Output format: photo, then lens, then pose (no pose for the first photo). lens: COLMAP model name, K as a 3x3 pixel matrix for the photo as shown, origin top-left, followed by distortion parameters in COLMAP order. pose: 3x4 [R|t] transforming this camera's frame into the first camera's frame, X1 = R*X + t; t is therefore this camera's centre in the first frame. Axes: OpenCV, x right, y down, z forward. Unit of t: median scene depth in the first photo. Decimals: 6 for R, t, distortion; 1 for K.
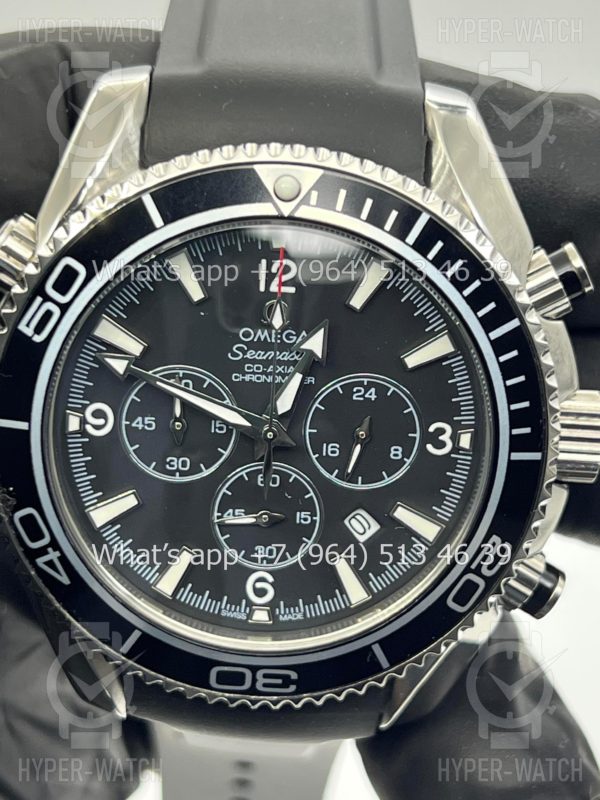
lens RADIAL K [[1860.5, 0, 301.0], [0, 1860.5, 403.1], [0, 0, 1]] dist [0.249720, 0.266018]
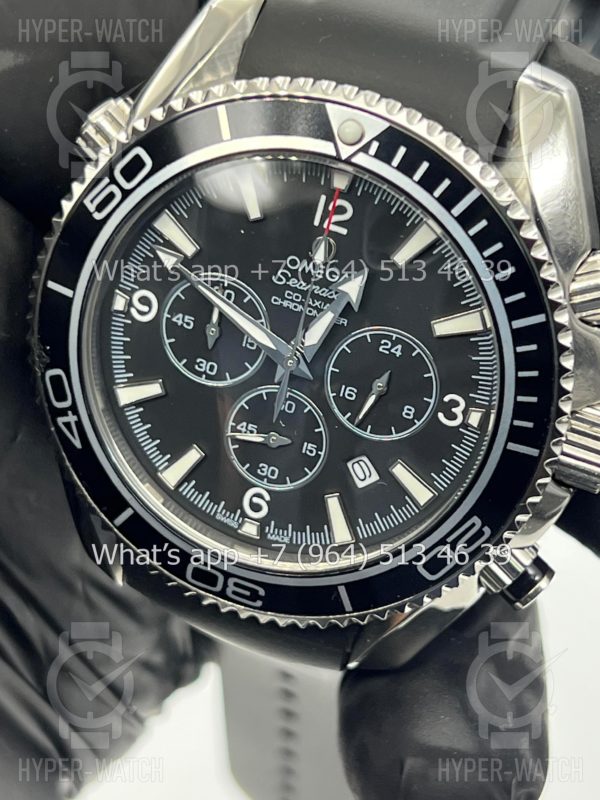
lens RADIAL K [[1860.5, 0, 301.0], [0, 1860.5, 403.1], [0, 0, 1]] dist [0.249720, 0.266018]
pose [[0.942199, 0.265928, -0.203822, 0.204068], [-0.255431, 0.963782, 0.076682, -0.041733], [0.216831, -0.020188, 0.976000, -0.006990]]
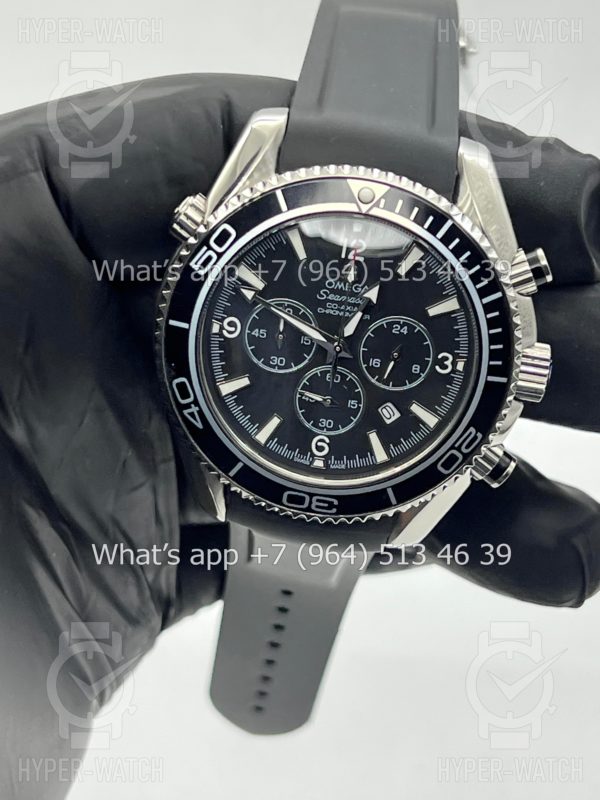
lens RADIAL K [[1771.6, 0, 298.8], [0, 1771.6, 398.6], [0, 0, 1]] dist [0.234424, -0.019148]
pose [[0.993836, 0.108964, -0.020436, -0.014107], [-0.108549, 0.993881, 0.020430, 0.031882], [0.022537, -0.018086, 0.999582, -0.506494]]
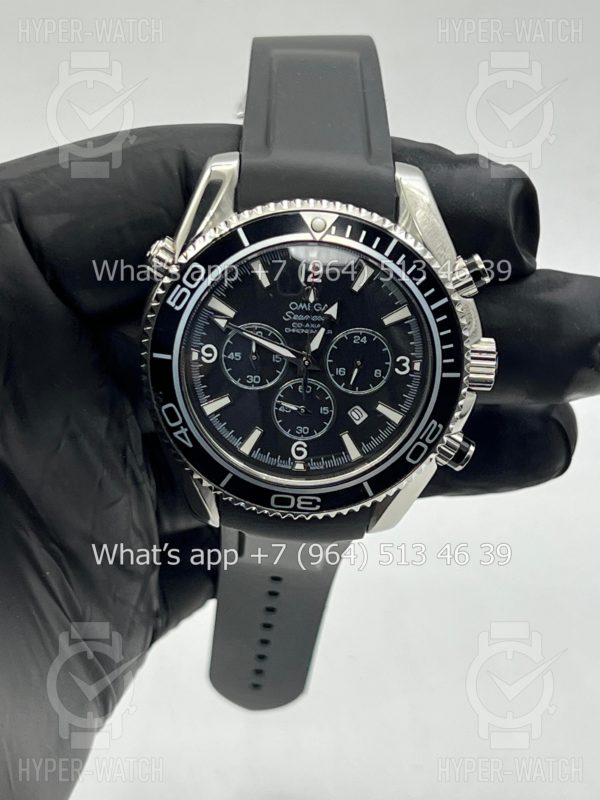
lens RADIAL K [[1771.6, 0, 298.8], [0, 1771.6, 398.6], [0, 0, 1]] dist [0.234424, -0.019148]
pose [[0.999828, 0.002389, 0.018368, -0.054389], [-0.002966, 0.999502, 0.031428, -0.001762], [-0.018284, -0.031477, 0.999337, -0.673387]]
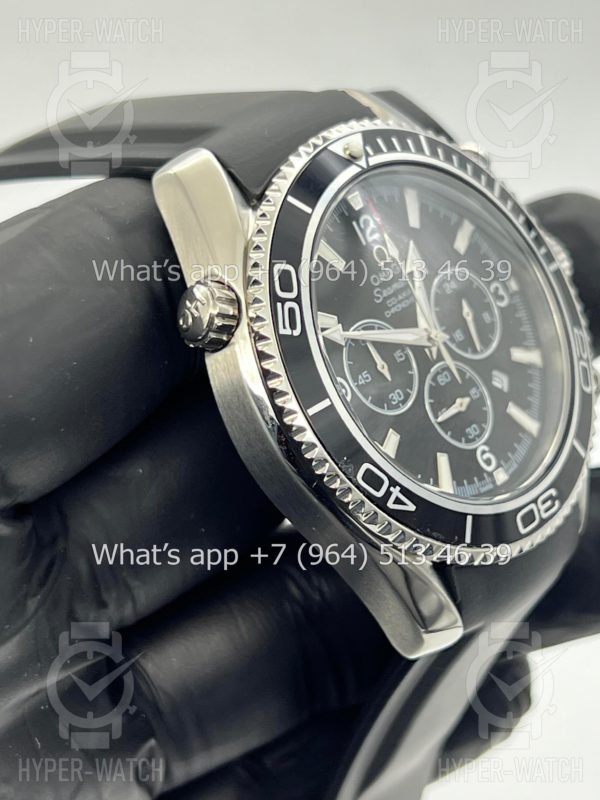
lens RADIAL K [[1860.5, 0, 301.0], [0, 1860.5, 403.1], [0, 0, 1]] dist [0.249720, 0.266018]
pose [[0.601713, -0.433529, 0.670816, -0.929929], [0.644237, 0.759887, -0.086778, 0.101974], [-0.472123, 0.484380, 0.736529, 0.137175]]
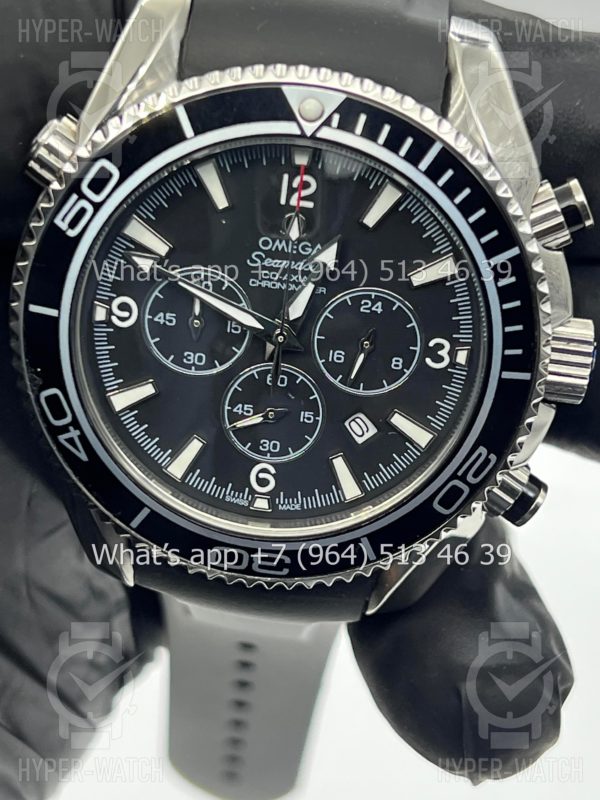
lens RADIAL K [[1860.5, 0, 301.0], [0, 1860.5, 403.1], [0, 0, 1]] dist [0.249720, 0.266018]
pose [[0.996700, 0.075621, -0.029513, 0.029625], [-0.073756, 0.995479, 0.059842, -0.010896], [0.033905, -0.057468, 0.997771, -0.076297]]
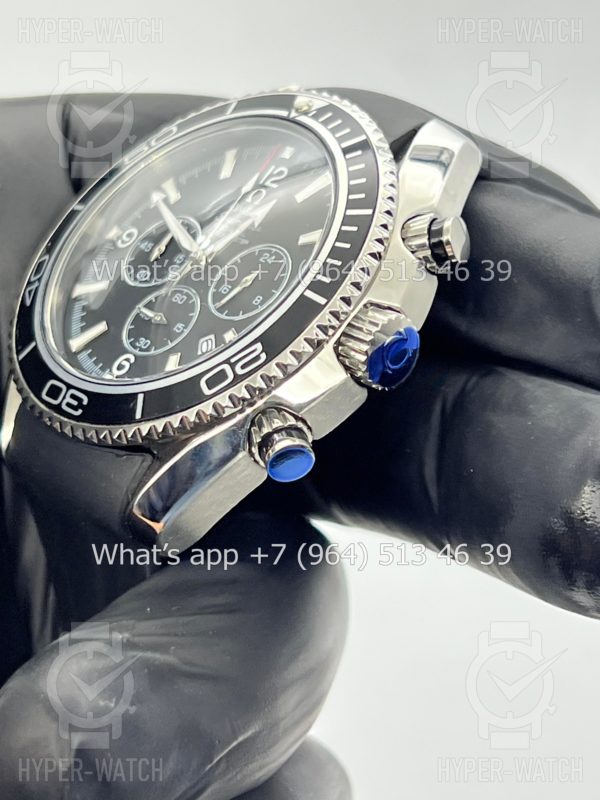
lens RADIAL K [[1860.5, 0, 301.0], [0, 1860.5, 403.1], [0, 0, 1]] dist [0.249720, 0.266018]
pose [[0.673556, 0.221122, -0.705285, 0.973465], [-0.660610, 0.608097, -0.440240, 0.603126], [0.331535, 0.762445, 0.555663, 0.373646]]
